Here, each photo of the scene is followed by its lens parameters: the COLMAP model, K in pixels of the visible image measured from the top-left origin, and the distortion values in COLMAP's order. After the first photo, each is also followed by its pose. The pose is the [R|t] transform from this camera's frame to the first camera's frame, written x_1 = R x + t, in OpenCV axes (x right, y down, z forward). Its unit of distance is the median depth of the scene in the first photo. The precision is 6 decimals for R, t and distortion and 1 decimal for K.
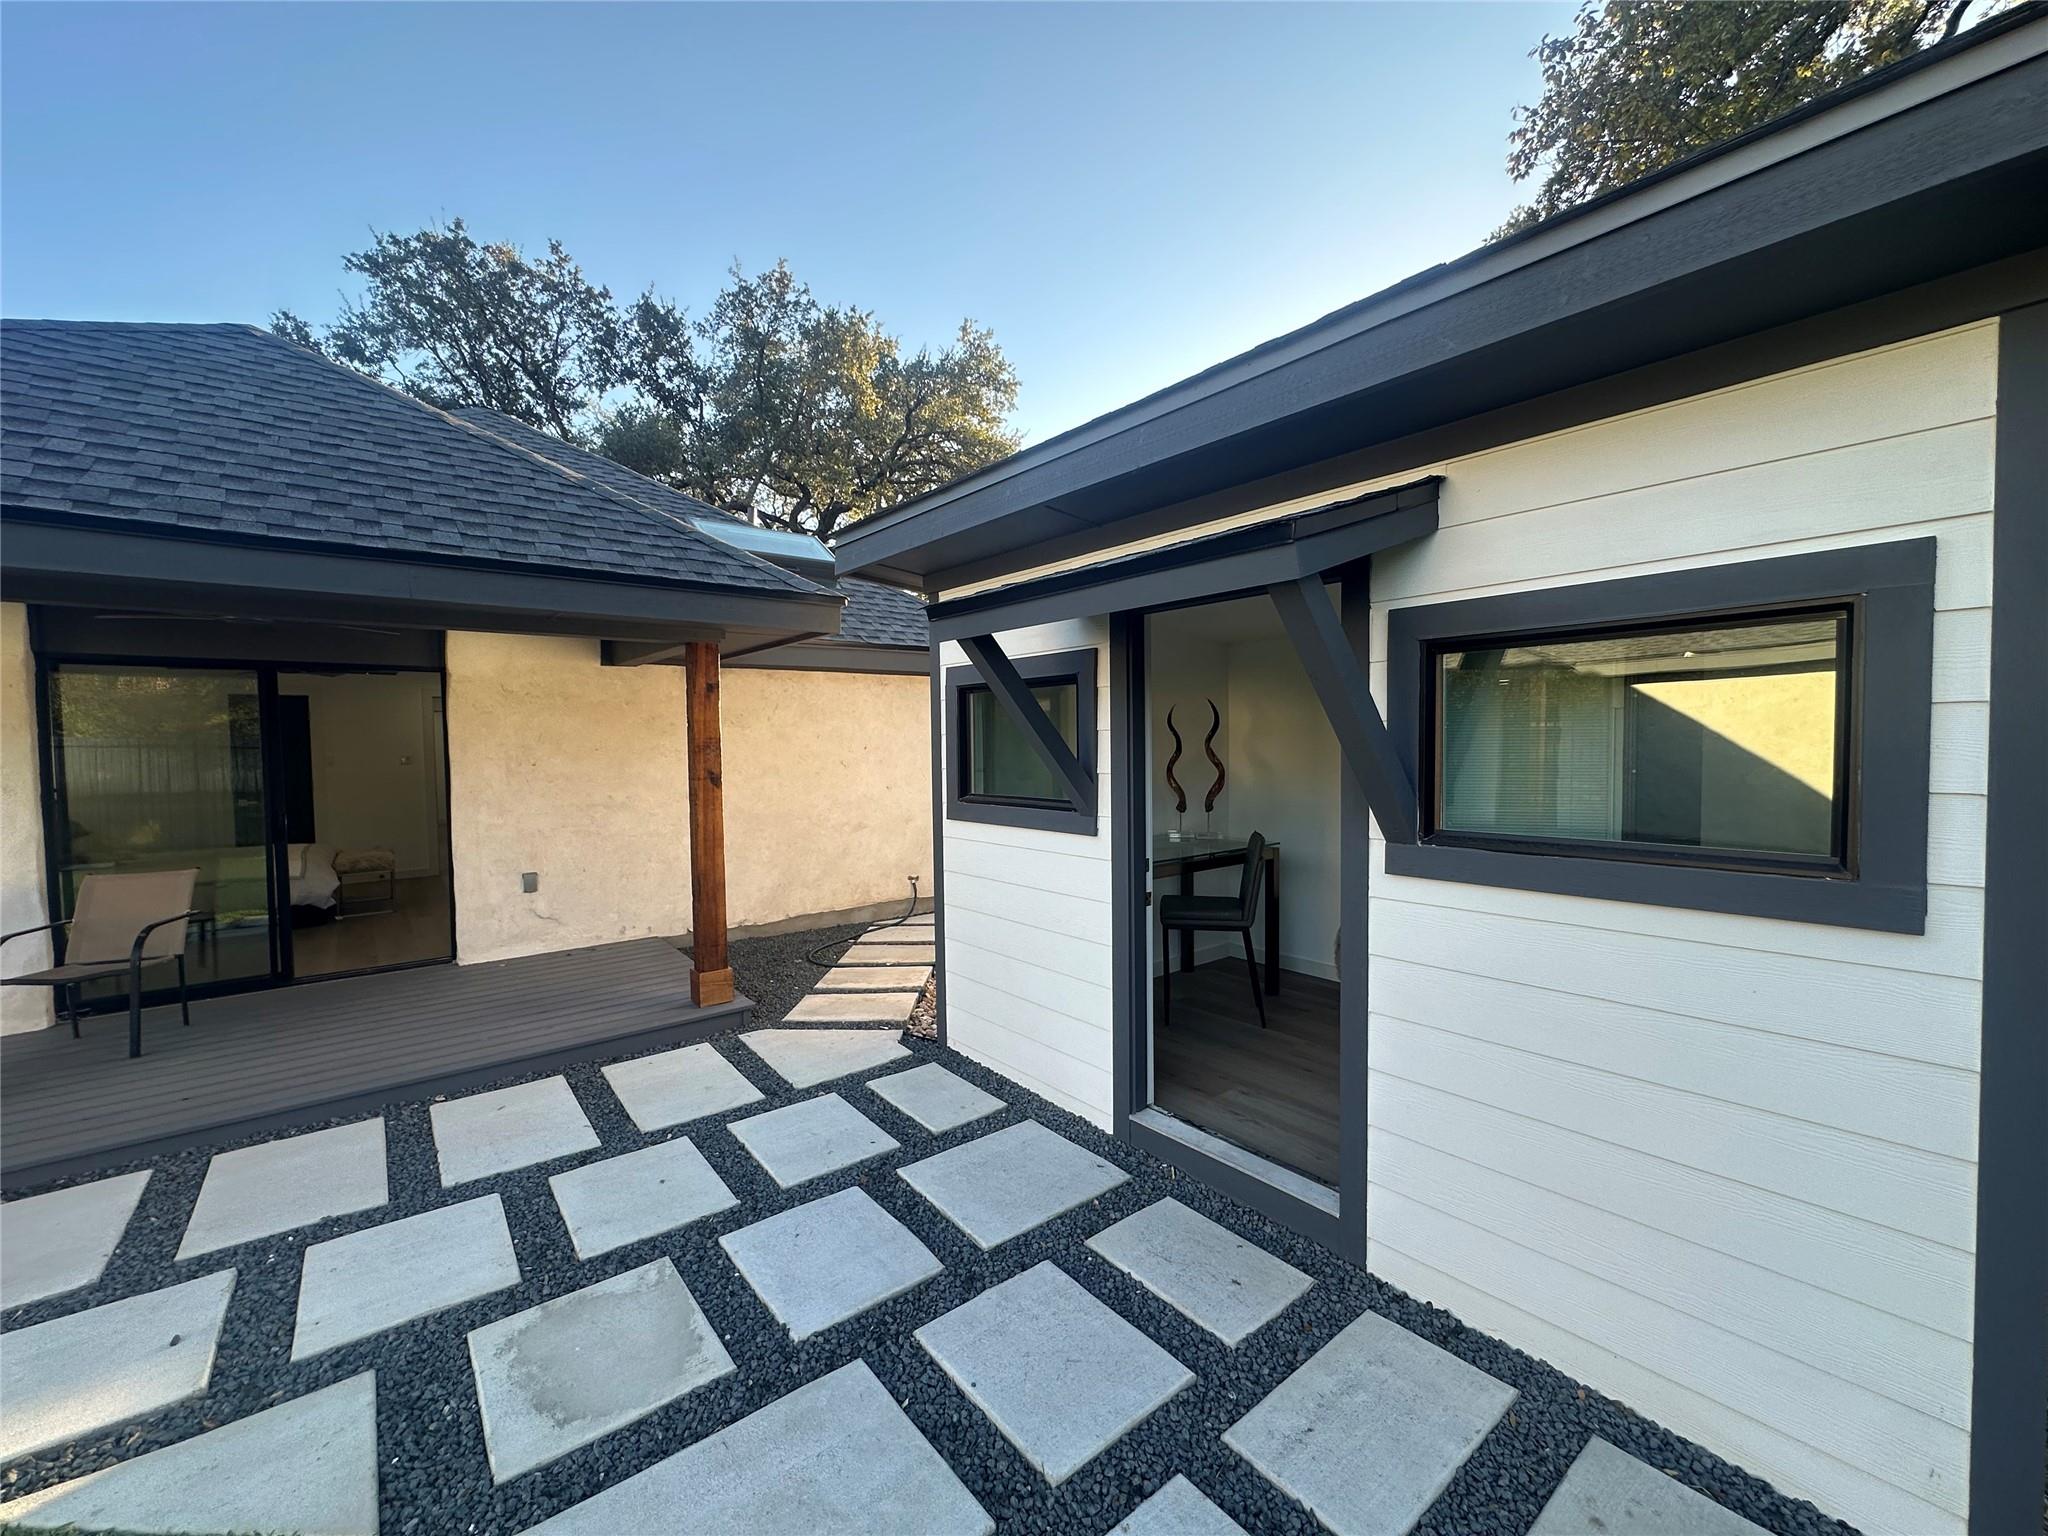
lens RADIAL K [[824.0, 0, 1024.0], [0, 824.0, 768.0], [0, 0, 1]] dist [-0.000250, 0.000055]
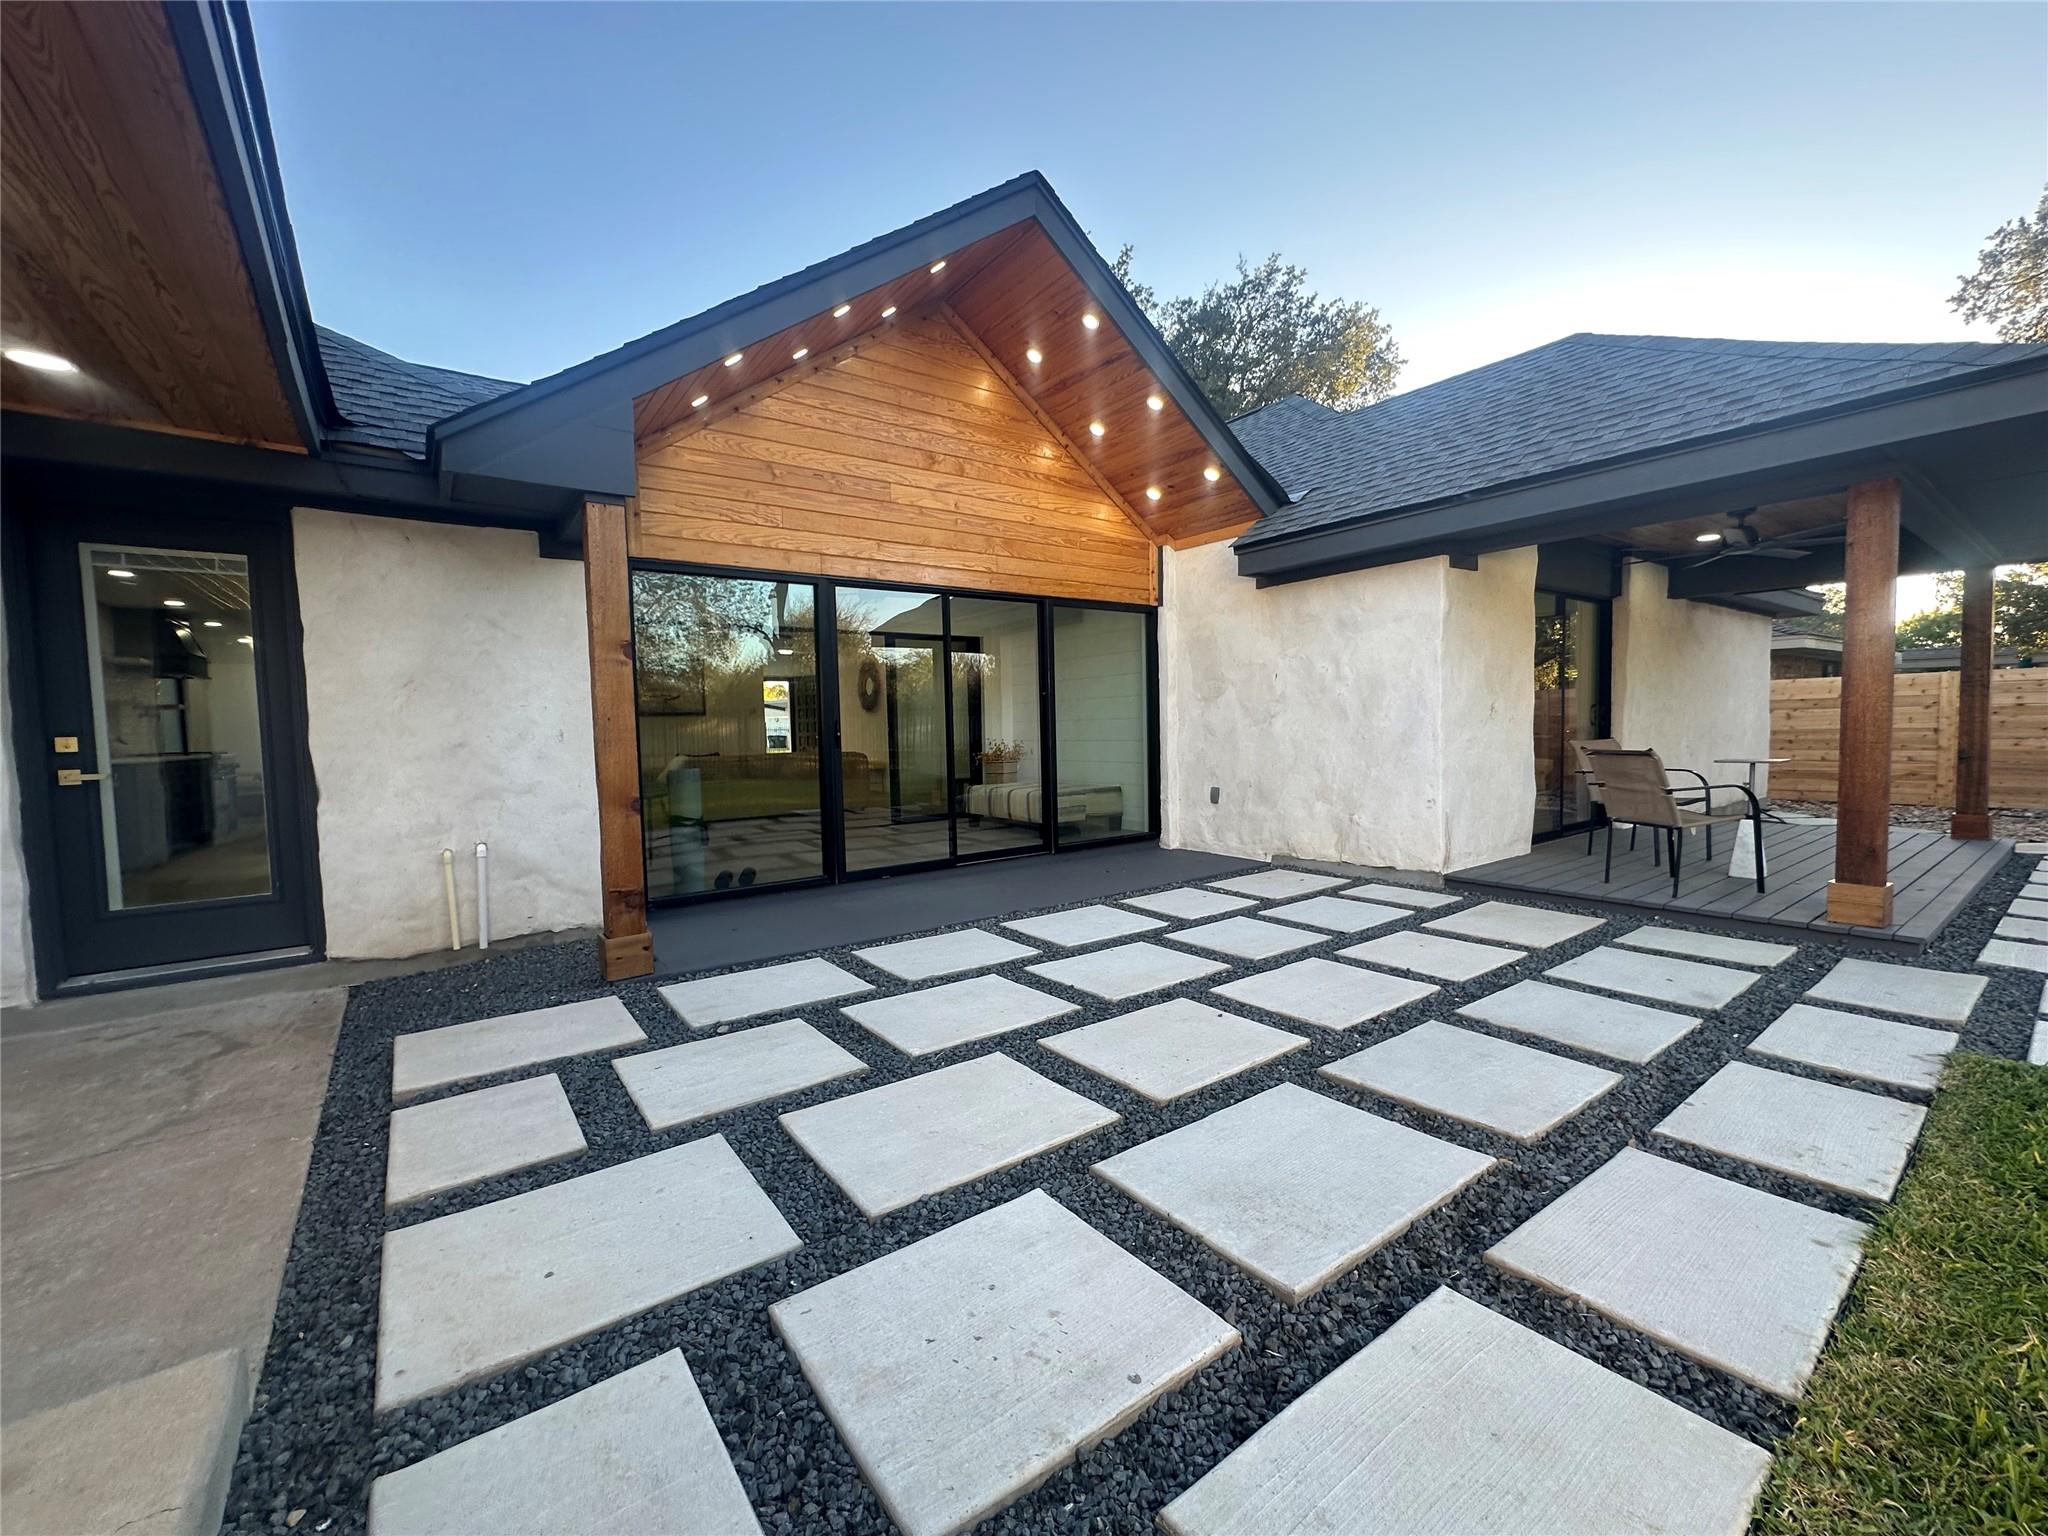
lens RADIAL K [[823.6, 0, 1020.0], [0, 823.6, 774.6], [0, 0, 1]] dist [0.001421, 0.000450]
pose [[0.998784, -0.009089, -0.048460, -0.706089], [0.010250, 0.999665, 0.023765, 0.052089], [0.048228, -0.024232, 0.998542, -0.151552]]
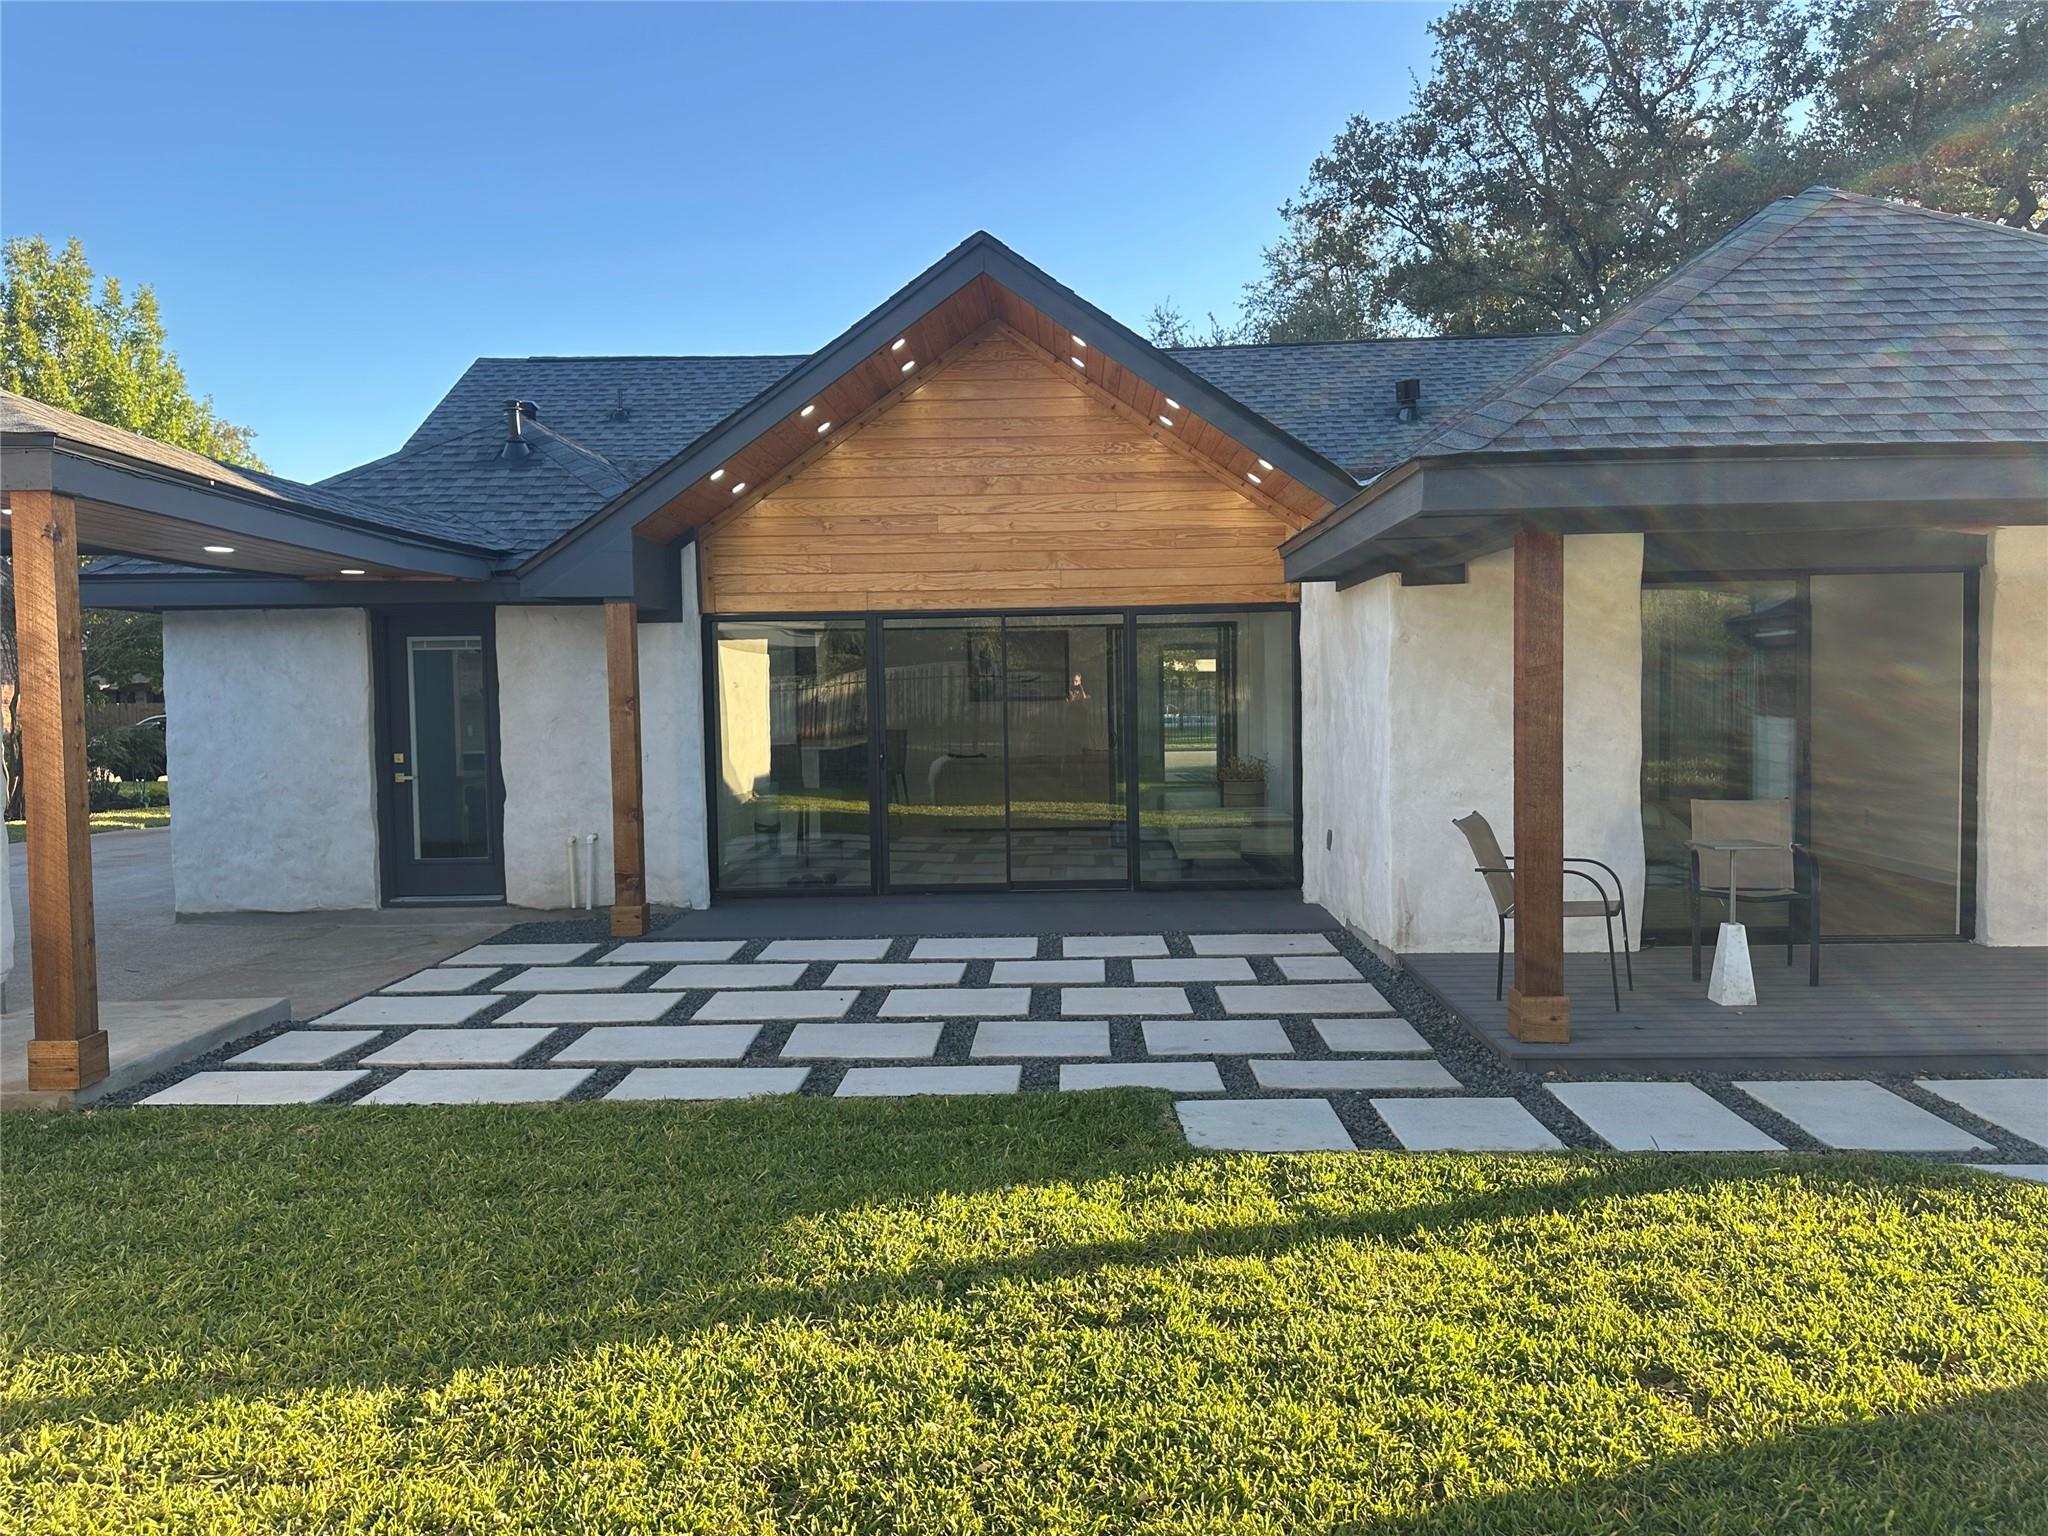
lens RADIAL K [[1456.1, 0, 1029.2], [0, 1456.1, 775.8], [0, 0, 1]] dist [0.146467, -0.205182]
pose [[0.769175, 0.035372, -0.638059, -0.218112], [-0.013635, 0.999148, 0.038954, 0.016926], [0.638893, -0.021262, 0.769002, -0.310764]]
